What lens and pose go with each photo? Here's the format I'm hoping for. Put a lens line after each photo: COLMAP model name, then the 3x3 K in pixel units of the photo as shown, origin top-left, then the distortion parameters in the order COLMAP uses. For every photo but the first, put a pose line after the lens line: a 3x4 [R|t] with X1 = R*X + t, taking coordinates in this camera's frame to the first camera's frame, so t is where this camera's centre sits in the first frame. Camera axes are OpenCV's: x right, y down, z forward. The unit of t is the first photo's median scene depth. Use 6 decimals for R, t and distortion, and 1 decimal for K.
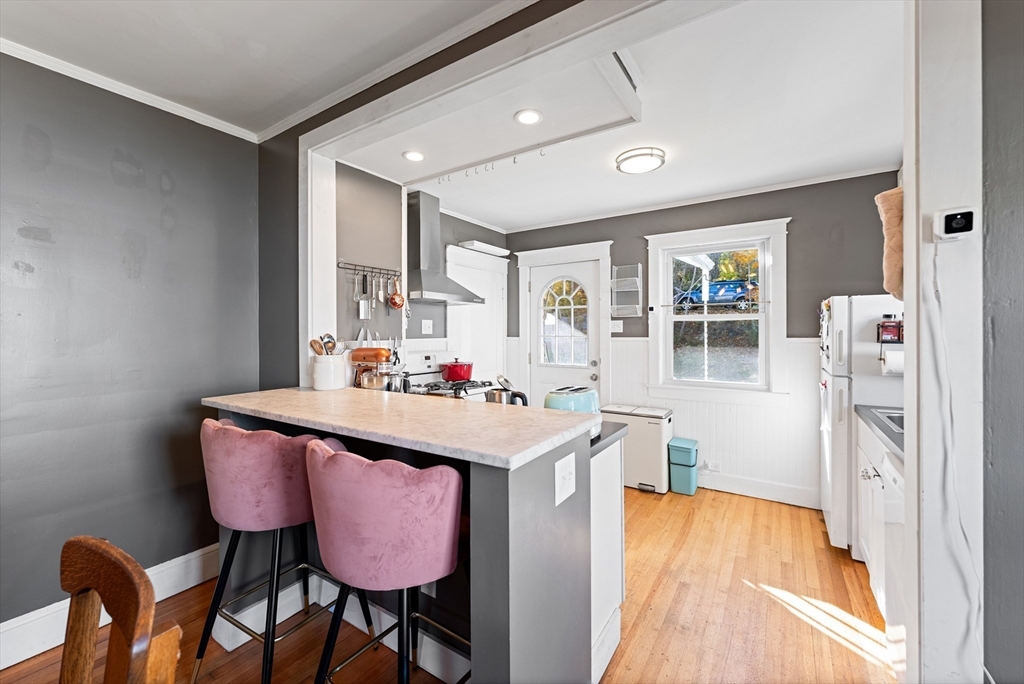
lens RADIAL K [[409.9, 0, 511.9], [0, 409.9, 334.3], [0, 0, 1]] dist [0.000174, -0.000210]
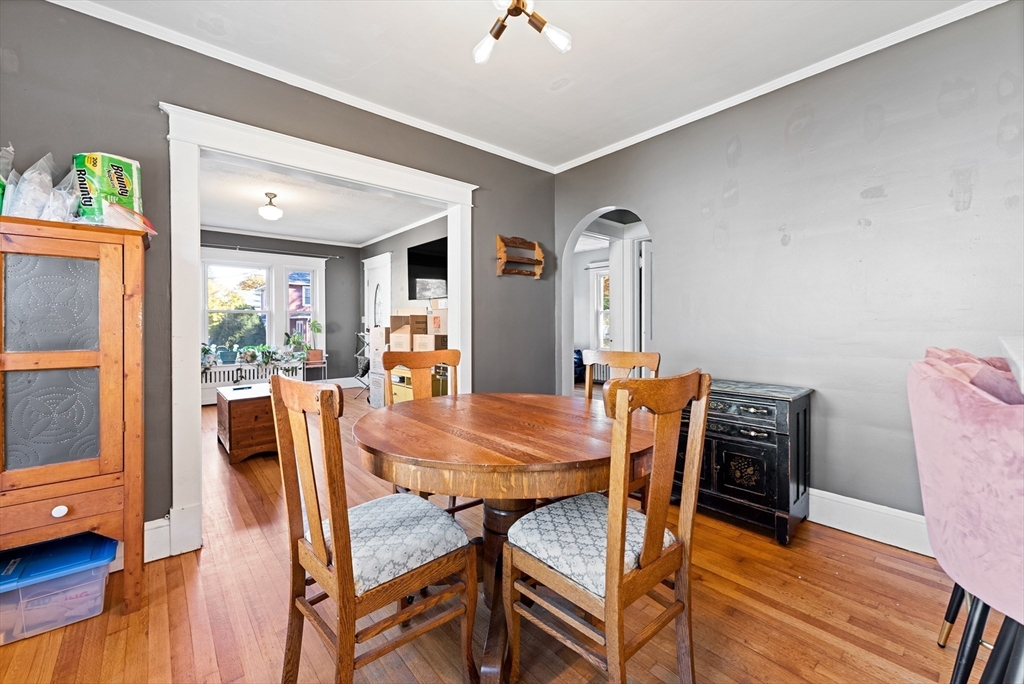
lens RADIAL K [[415.1, 0, 513.8], [0, 415.1, 328.9], [0, 0, 1]] dist [0.000936, -0.000107]
pose [[-0.273674, 0.013554, -0.961727, 0.163273], [0.002642, 0.999908, 0.013340, 0.072084], [0.961819, 0.001110, -0.273685, 0.170537]]
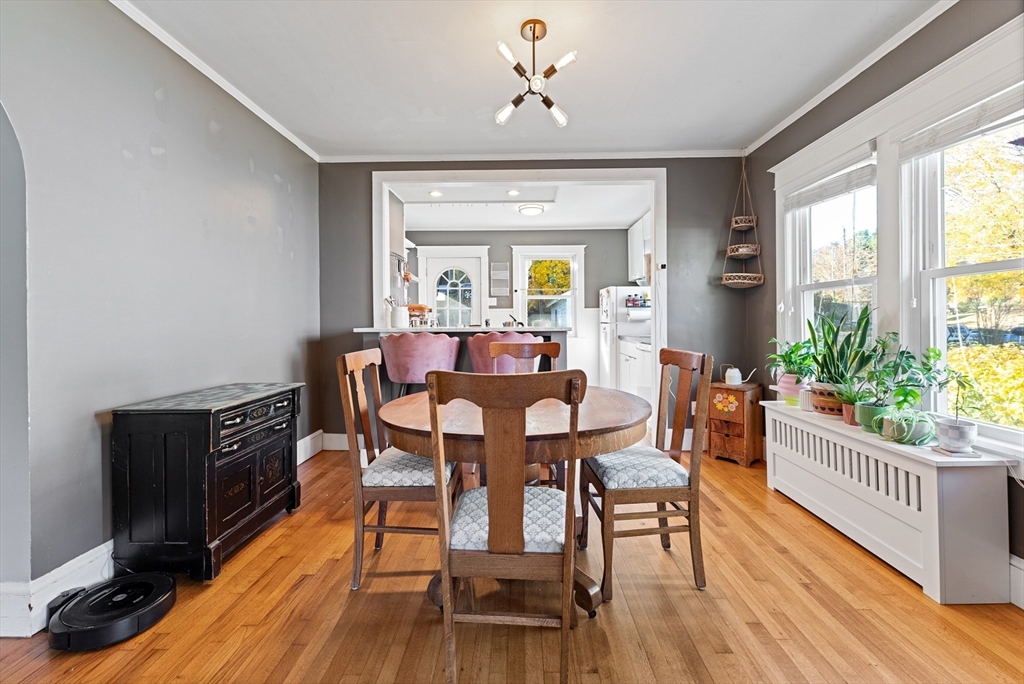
lens RADIAL K [[413.5, 0, 514.6], [0, 413.5, 319.7], [0, 0, 1]] dist [0.001147, -0.000119]
pose [[0.847194, 0.002227, 0.531280, -0.611260], [0.002967, 0.999956, -0.008922, 0.076750], [-0.531276, 0.009135, 0.847149, -0.443364]]
